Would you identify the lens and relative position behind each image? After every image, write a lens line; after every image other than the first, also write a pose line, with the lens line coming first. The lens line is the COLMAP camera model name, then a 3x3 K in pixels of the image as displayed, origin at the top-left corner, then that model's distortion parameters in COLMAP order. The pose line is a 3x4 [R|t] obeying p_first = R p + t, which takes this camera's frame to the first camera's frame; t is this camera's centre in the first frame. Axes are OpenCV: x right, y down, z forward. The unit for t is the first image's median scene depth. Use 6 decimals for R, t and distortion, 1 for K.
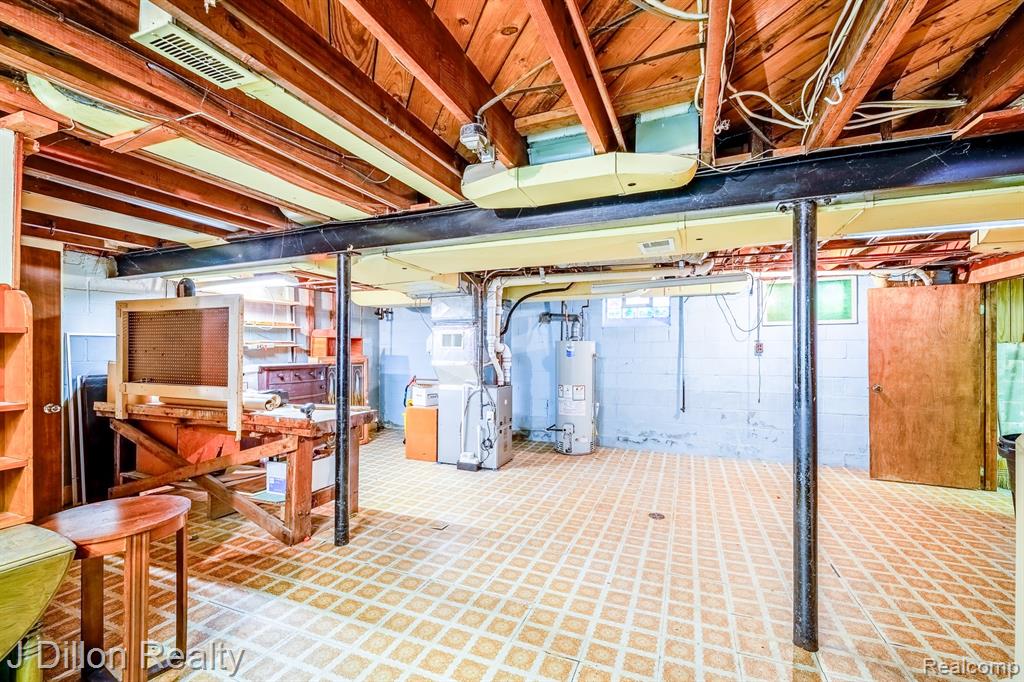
lens RADIAL K [[423.6, 0, 498.0], [0, 423.6, 352.3], [0, 0, 1]] dist [0.001431, -0.001827]
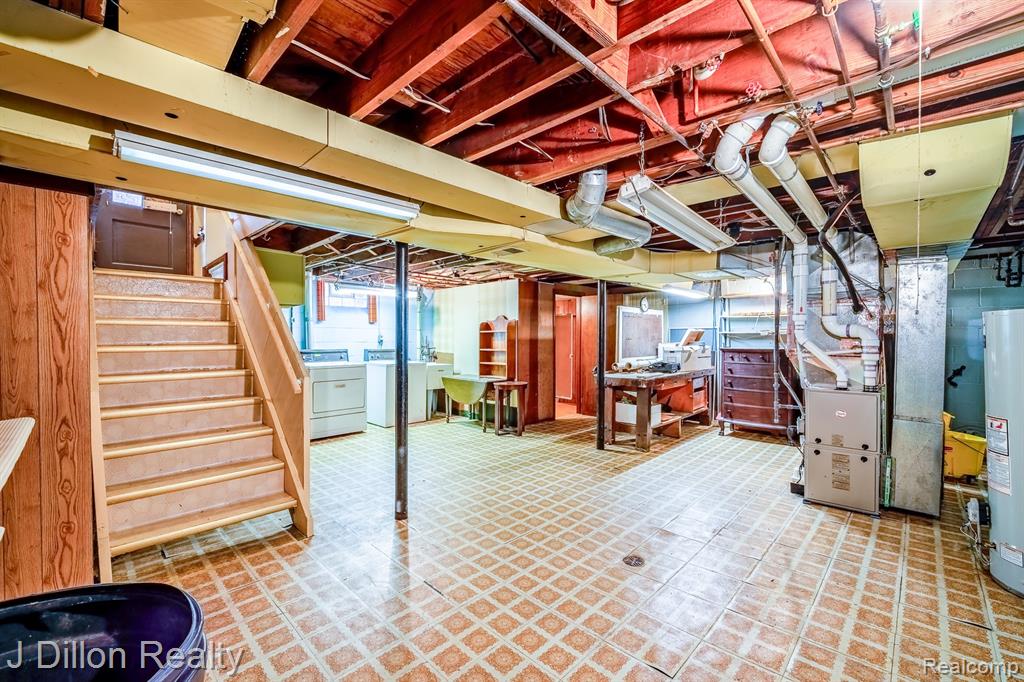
lens RADIAL K [[423.6, 0, 516.7], [0, 423.6, 336.7], [0, 0, 1]] dist [0.001431, -0.001827]
pose [[-0.336939, -0.005088, -0.941513, 0.792680], [-0.012130, 0.999926, -0.001063, 0.006339], [0.941449, 0.011062, -0.336975, 0.742863]]
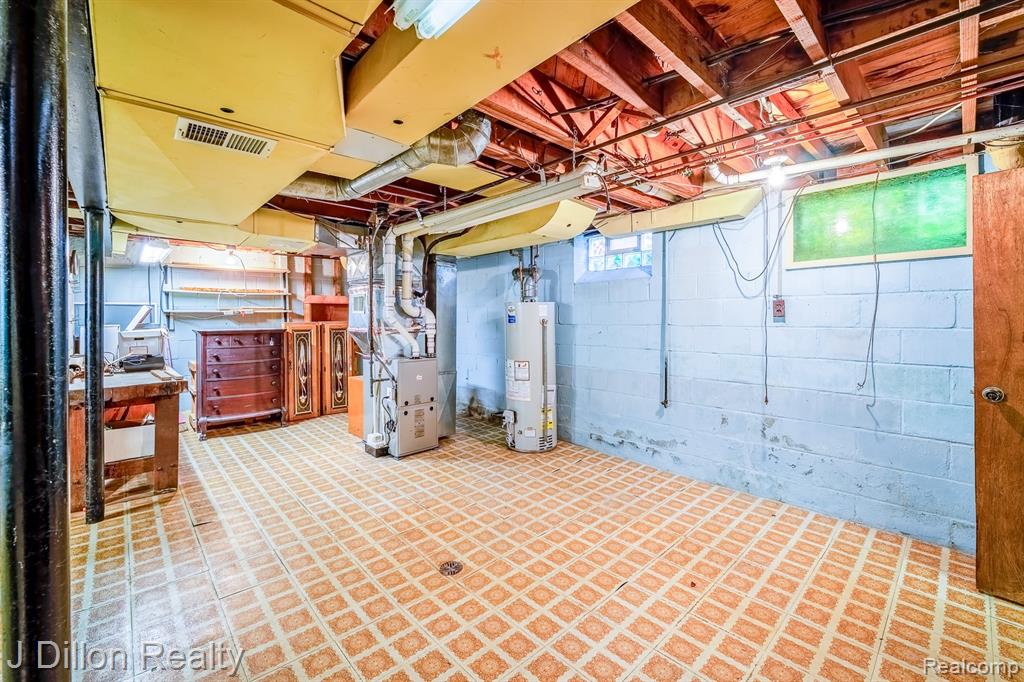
lens RADIAL K [[423.6, 0, 507.3], [0, 423.6, 324.5], [0, 0, 1]] dist [0.001431, -0.001827]
pose [[0.912916, 0.004527, -0.408123, 0.506872], [0.000370, 0.999929, 0.011919, 0.004034], [0.408148, -0.011032, 0.912849, 0.316125]]
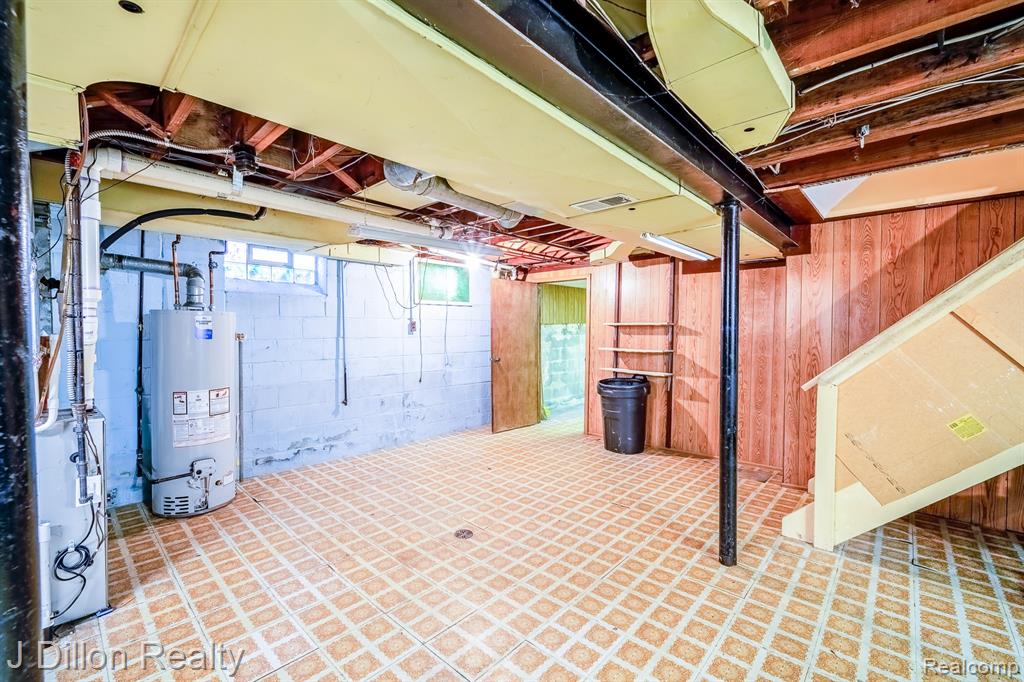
lens RADIAL K [[445.0, 0, 509.0], [0, 445.0, 345.6], [0, 0, 1]] dist [-0.000452, -0.000376]
pose [[0.319657, -0.032038, 0.946991, -0.272794], [0.004019, 0.999465, 0.032456, 0.001597], [-0.947525, -0.006569, 0.319615, 0.460217]]
